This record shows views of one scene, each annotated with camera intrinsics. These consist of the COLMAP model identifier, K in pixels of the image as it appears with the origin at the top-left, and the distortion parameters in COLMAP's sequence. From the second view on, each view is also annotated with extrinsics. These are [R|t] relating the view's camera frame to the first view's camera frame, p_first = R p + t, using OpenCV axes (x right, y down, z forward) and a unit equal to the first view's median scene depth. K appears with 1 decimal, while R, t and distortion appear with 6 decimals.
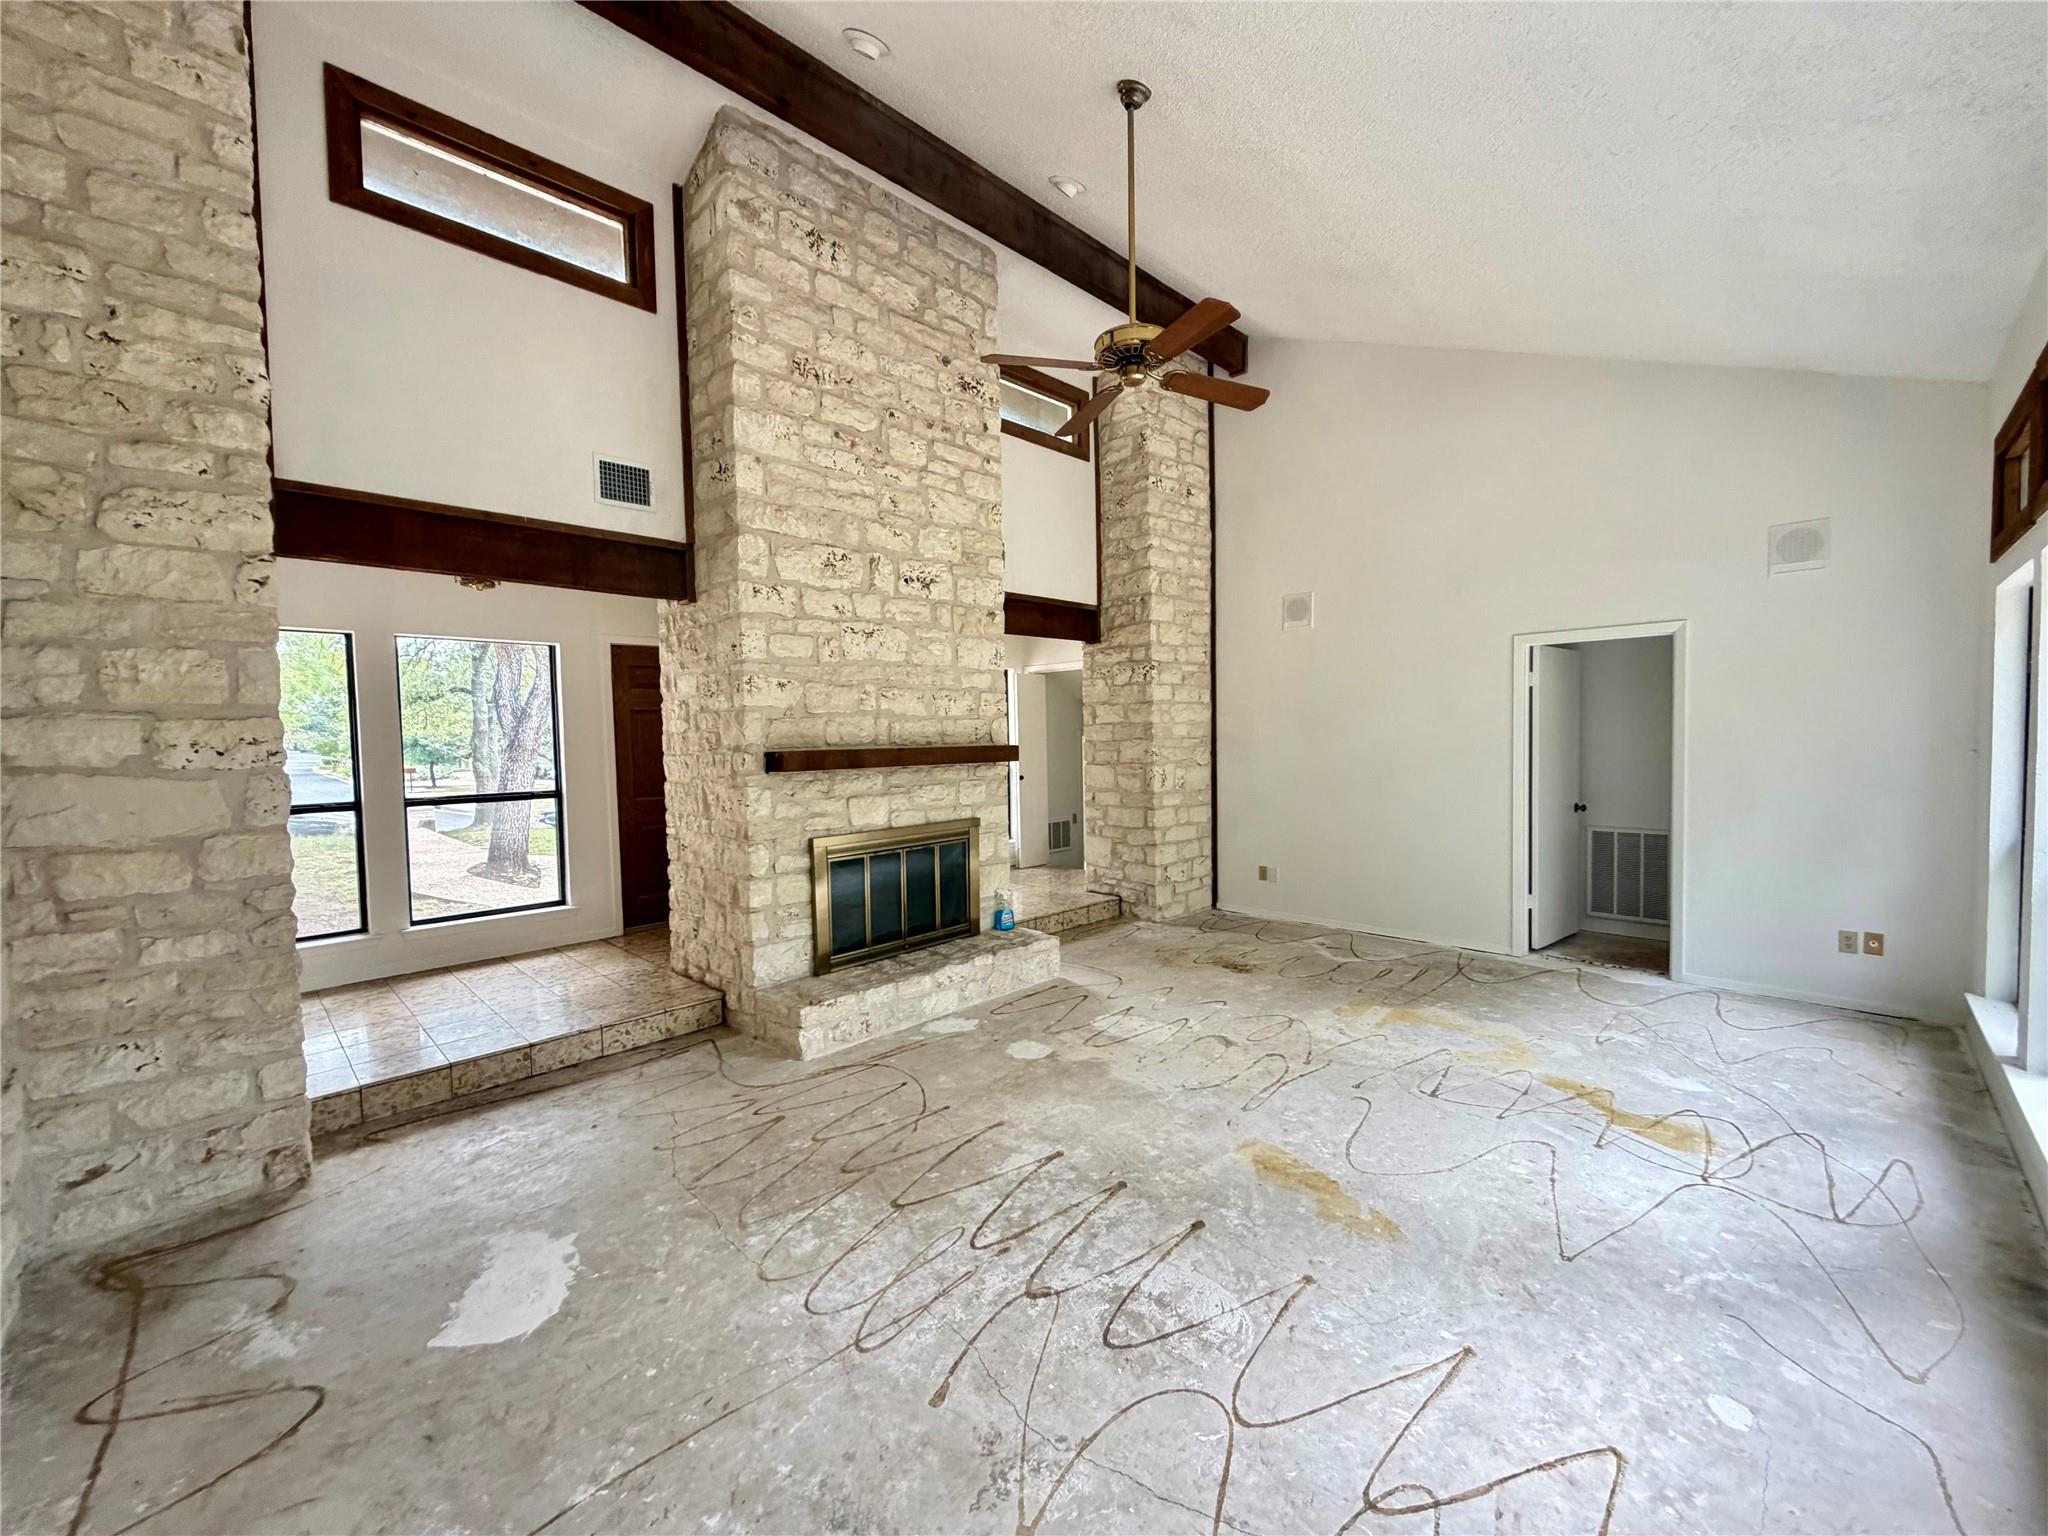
lens RADIAL K [[821.1, 0, 1016.7], [0, 821.1, 766.3], [0, 0, 1]] dist [0.001262, -0.000830]
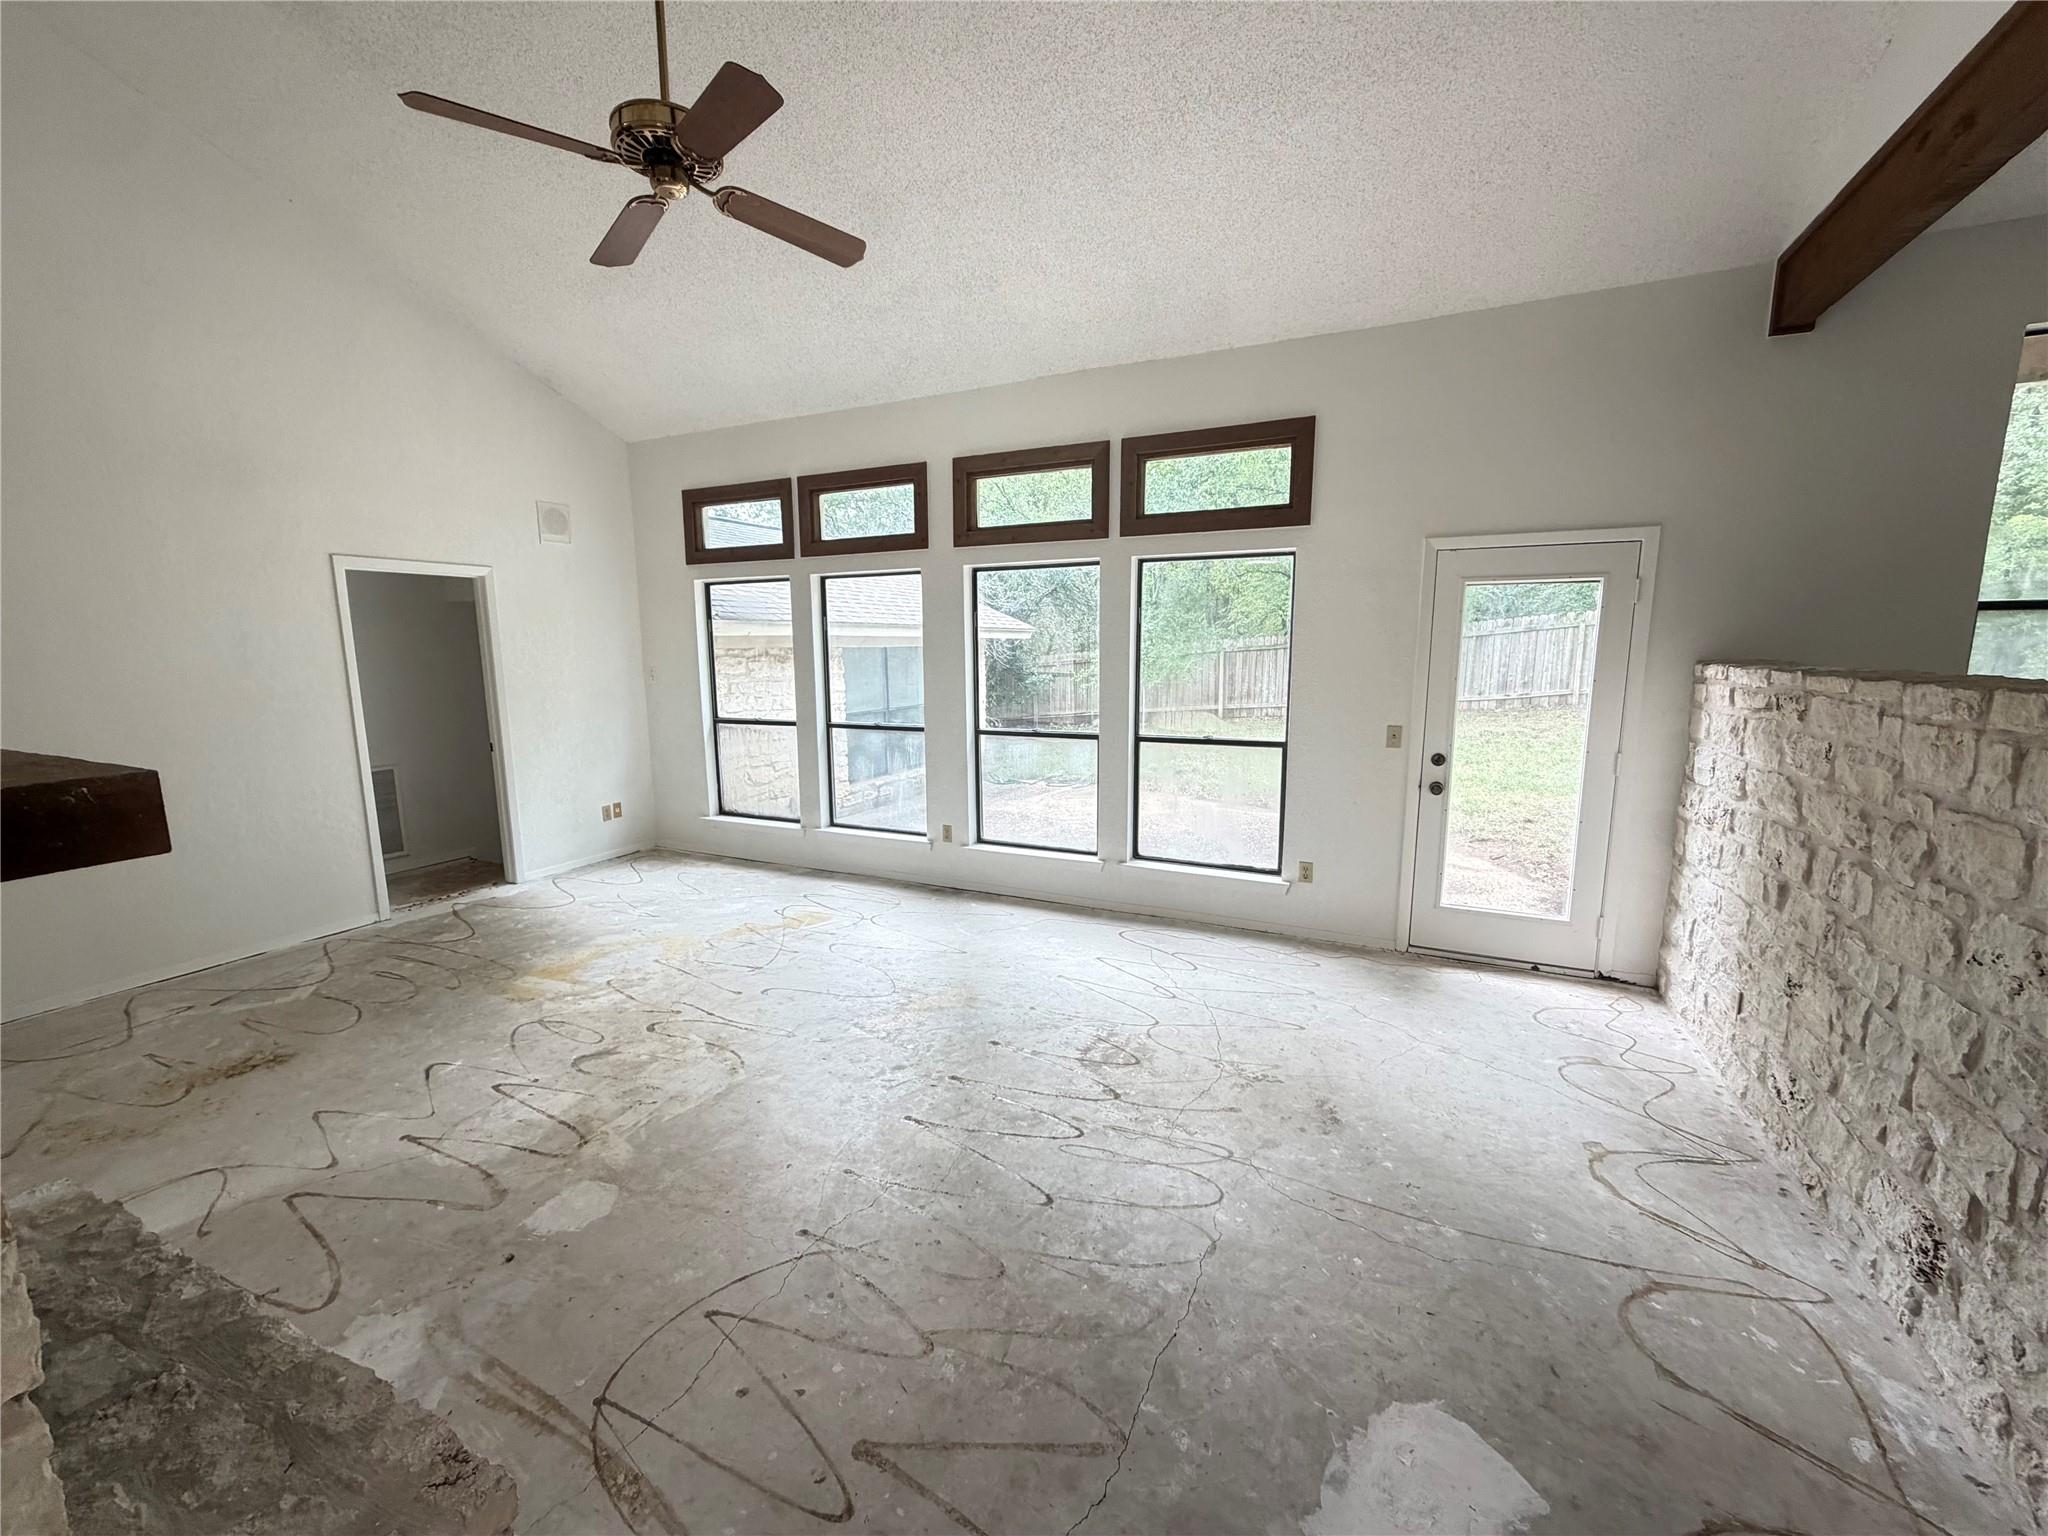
lens RADIAL K [[821.1, 0, 1016.5], [0, 821.1, 772.1], [0, 0, 1]] dist [0.001262, -0.000830]
pose [[-0.334826, -0.128296, 0.933505, -0.562057], [0.049065, 0.986970, 0.153243, -0.042030], [-0.941002, 0.097112, -0.324168, 0.785607]]
